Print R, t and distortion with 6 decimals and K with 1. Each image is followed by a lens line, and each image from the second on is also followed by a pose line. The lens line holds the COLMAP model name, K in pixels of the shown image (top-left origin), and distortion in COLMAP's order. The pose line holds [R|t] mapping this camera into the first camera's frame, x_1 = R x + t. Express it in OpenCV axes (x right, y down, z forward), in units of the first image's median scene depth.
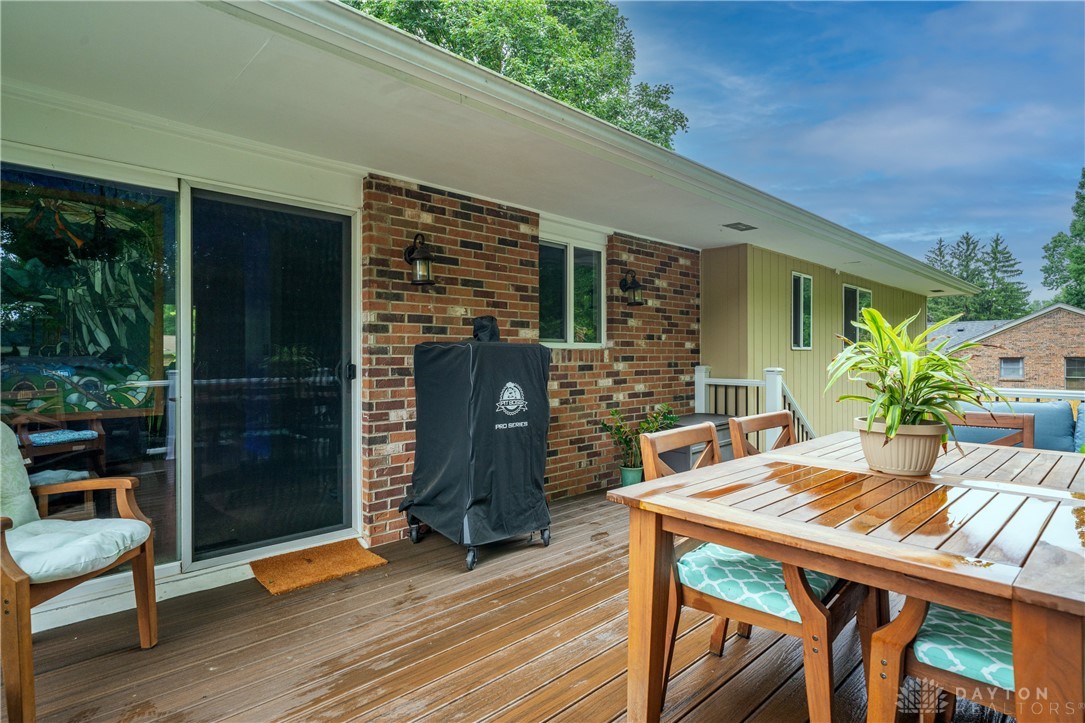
lens RADIAL K [[567.8, 0, 542.5], [0, 567.8, 361.5], [0, 0, 1]] dist [0.000463, 0.000311]
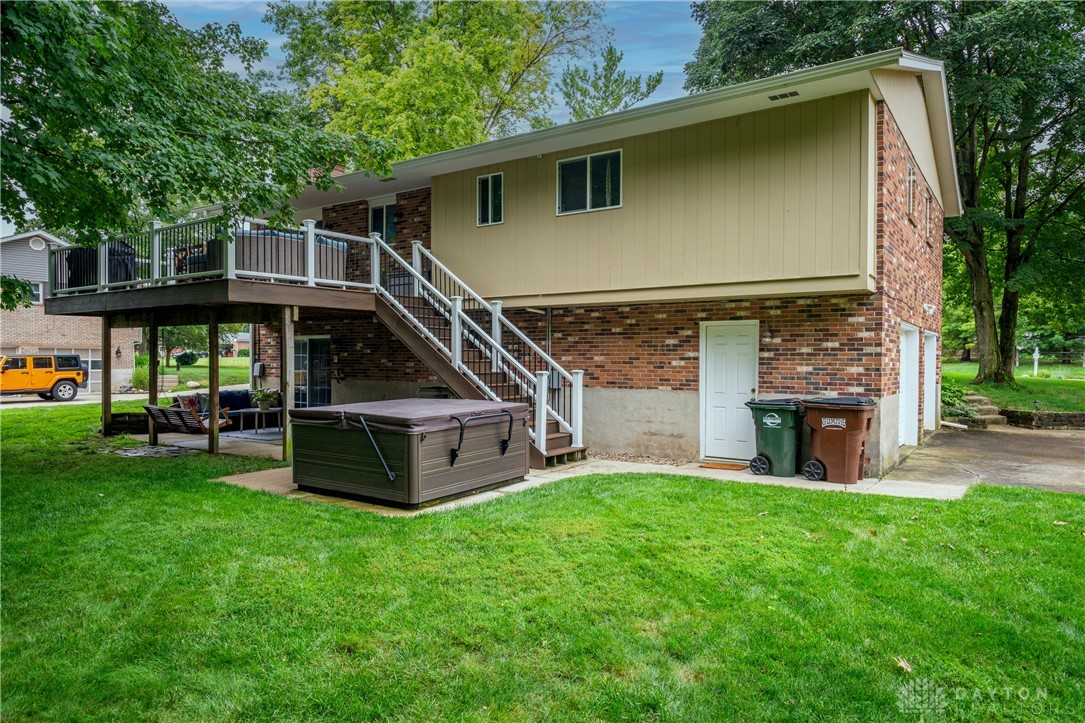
lens RADIAL K [[652.6, 0, 542.5], [0, 652.6, 361.5], [0, 0, 1]] dist [-0.000316, -0.000127]
pose [[0.218255, 0.007835, -0.975860, 0.285959], [-0.012079, 0.999913, 0.005326, 0.043400], [0.975817, 0.010625, 0.218331, 0.100549]]
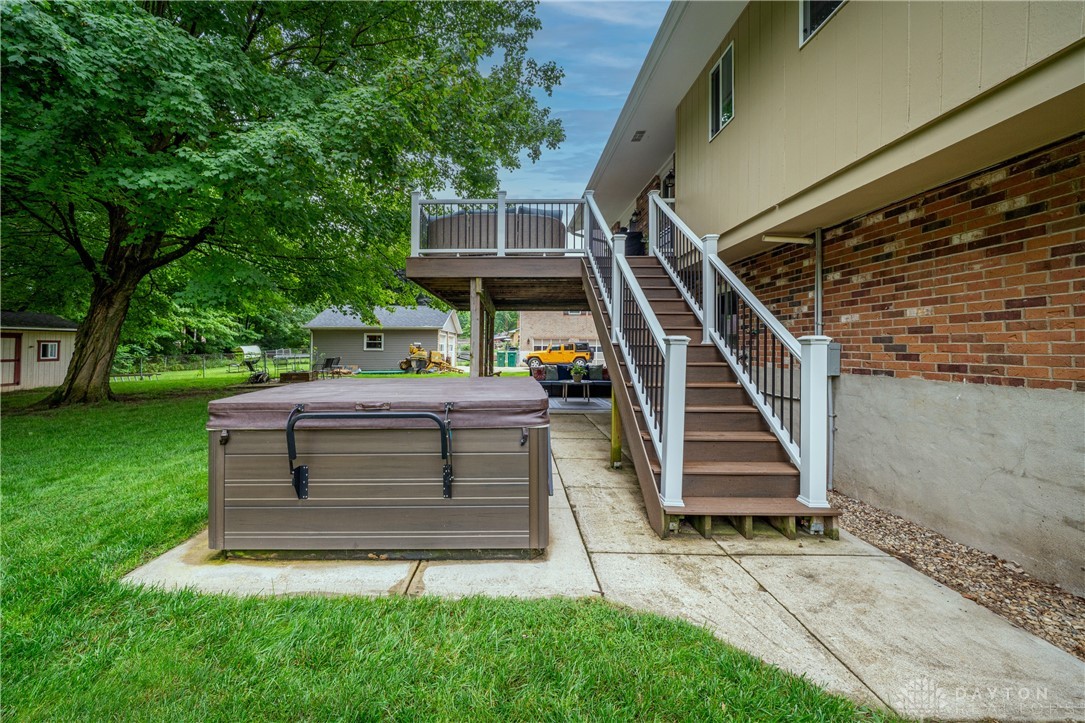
lens RADIAL K [[420.2, 0, 513.6], [0, 420.2, 339.4], [0, 0, 1]] dist [-0.000845, -0.000207]
pose [[-0.684382, -0.015451, -0.728960, 0.166818], [-0.010413, 0.999881, -0.011417, 0.048505], [0.729050, -0.000223, -0.684461, 0.163591]]
